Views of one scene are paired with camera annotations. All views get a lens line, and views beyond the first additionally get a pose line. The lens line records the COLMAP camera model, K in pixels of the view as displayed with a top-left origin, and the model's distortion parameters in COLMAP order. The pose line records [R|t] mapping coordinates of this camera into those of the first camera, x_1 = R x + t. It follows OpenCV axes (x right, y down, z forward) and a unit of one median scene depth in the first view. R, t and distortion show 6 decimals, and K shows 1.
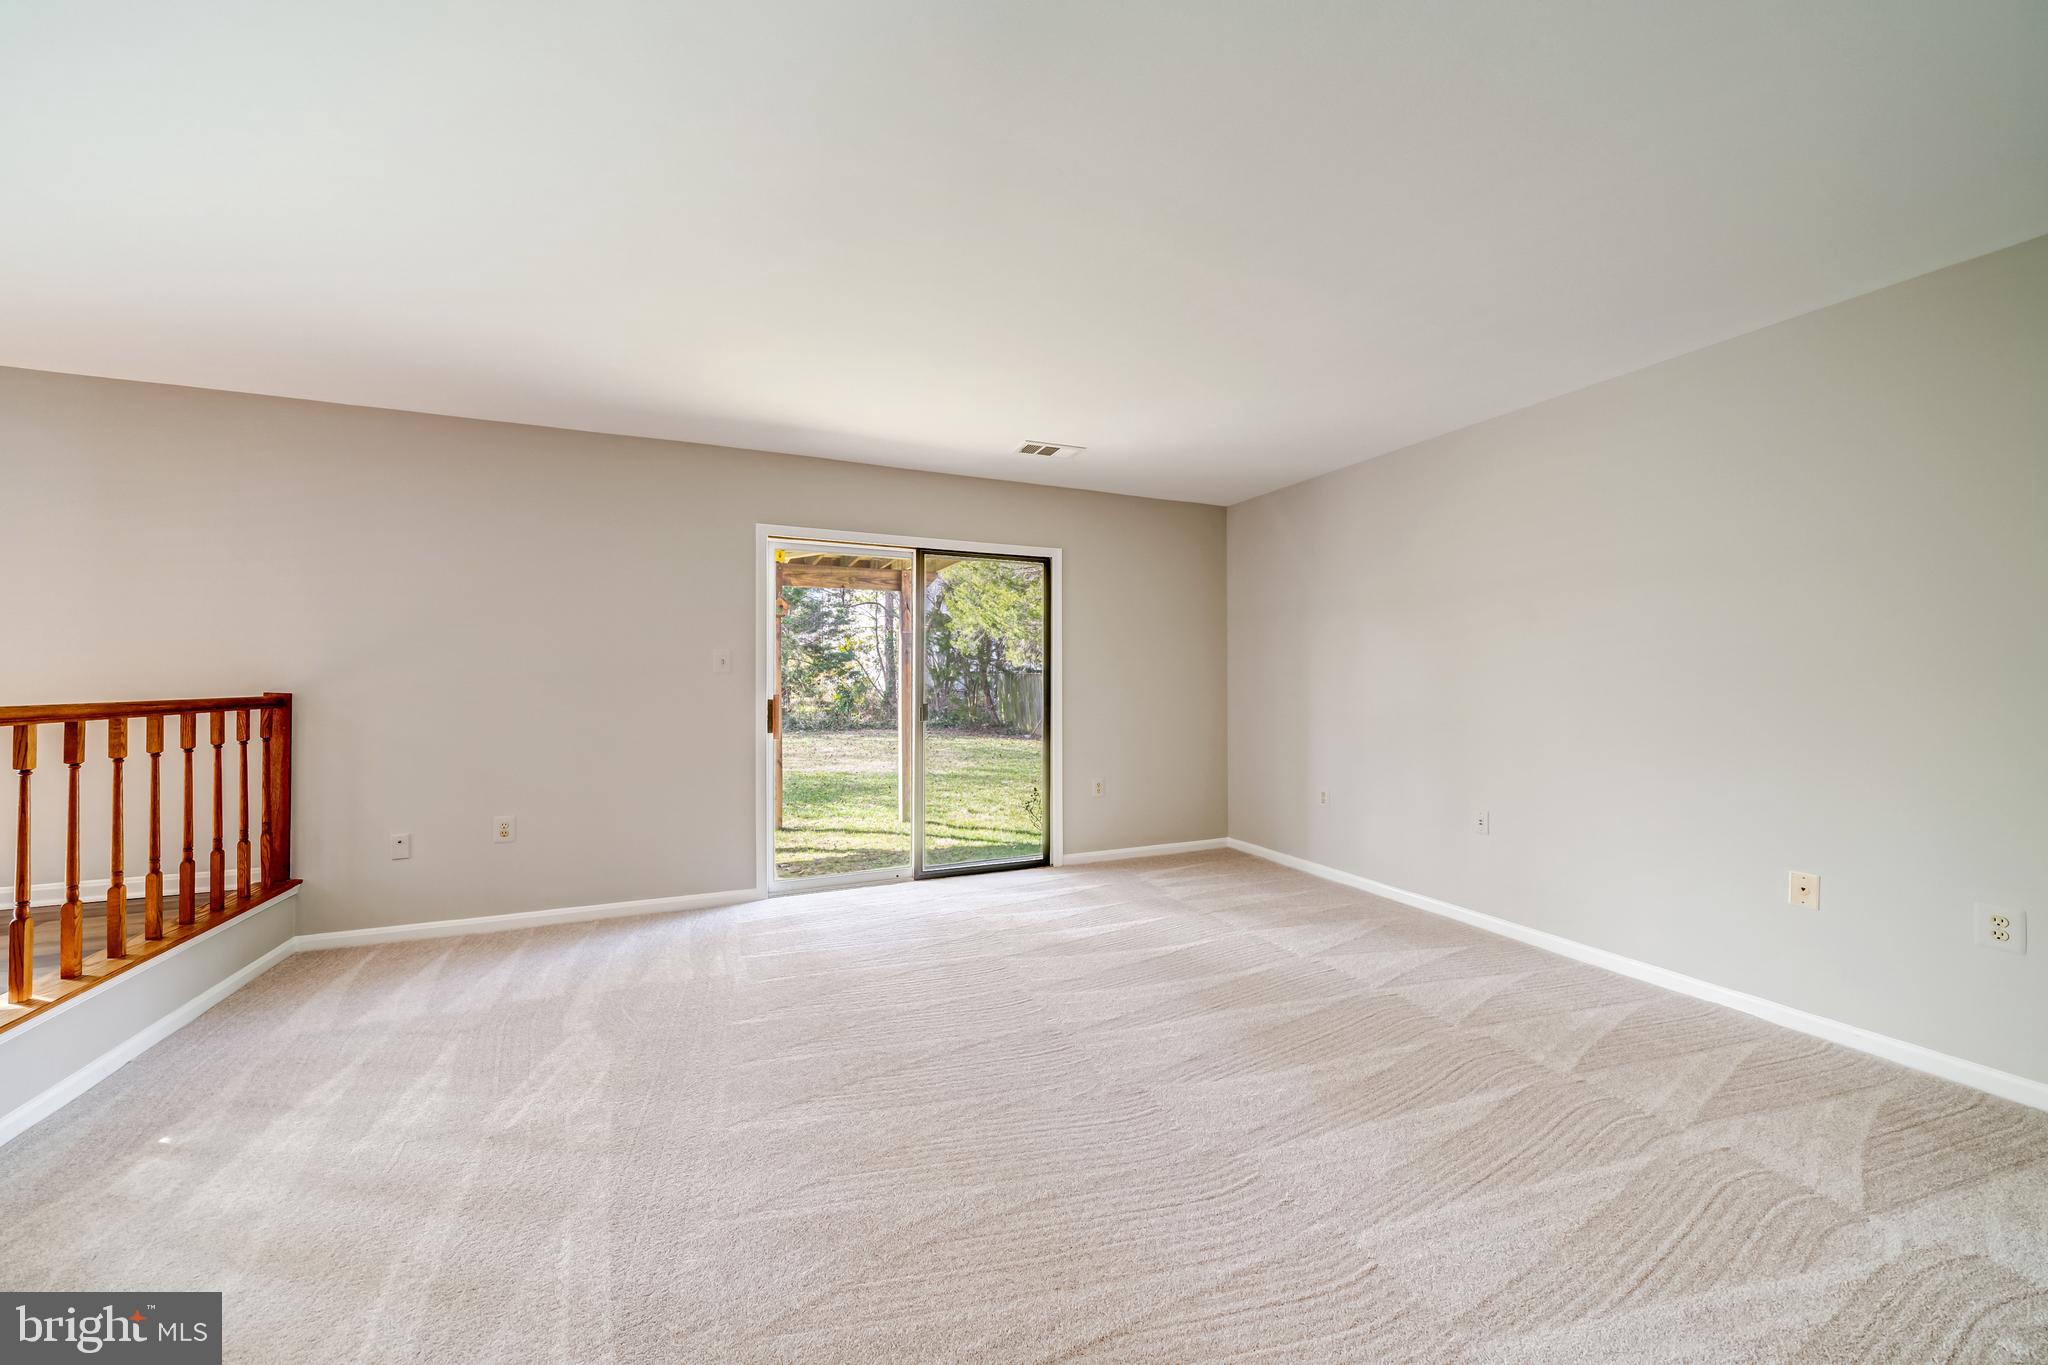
lens RADIAL K [[710.4, 0, 1025.1], [0, 710.4, 670.4], [0, 0, 1]] dist [0.000719, -0.000059]
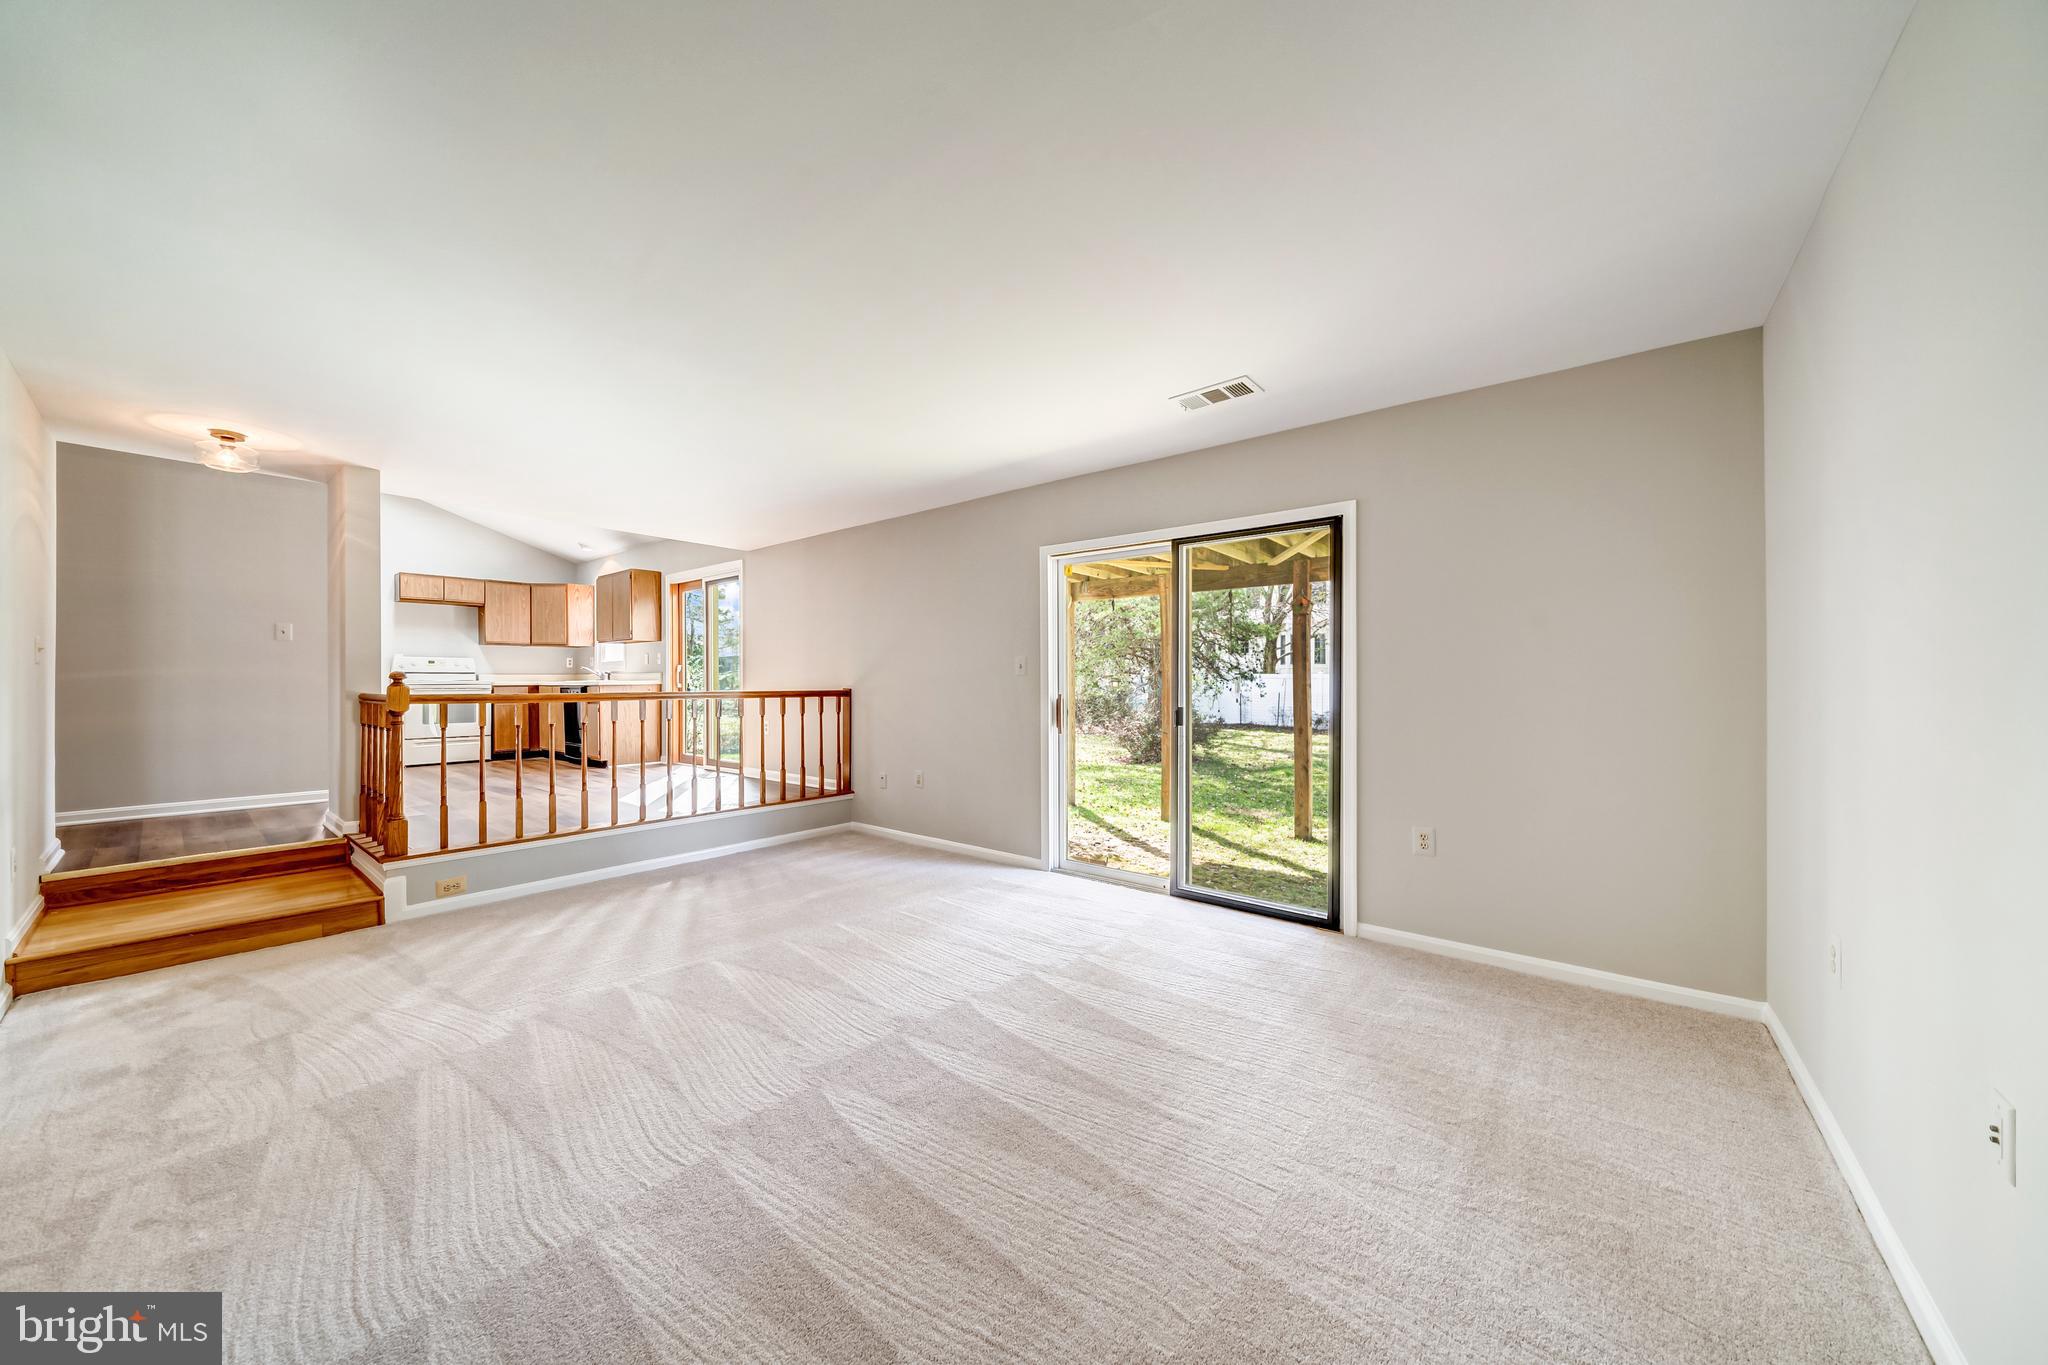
lens RADIAL K [[710.4, 0, 1017.9], [0, 710.4, 686.8], [0, 0, 1]] dist [0.000719, -0.000059]
pose [[0.470131, 0.001303, -0.882596, 0.630053], [0.003795, 0.999987, 0.003498, 0.018426], [0.882588, -0.004994, 0.470120, 0.422120]]
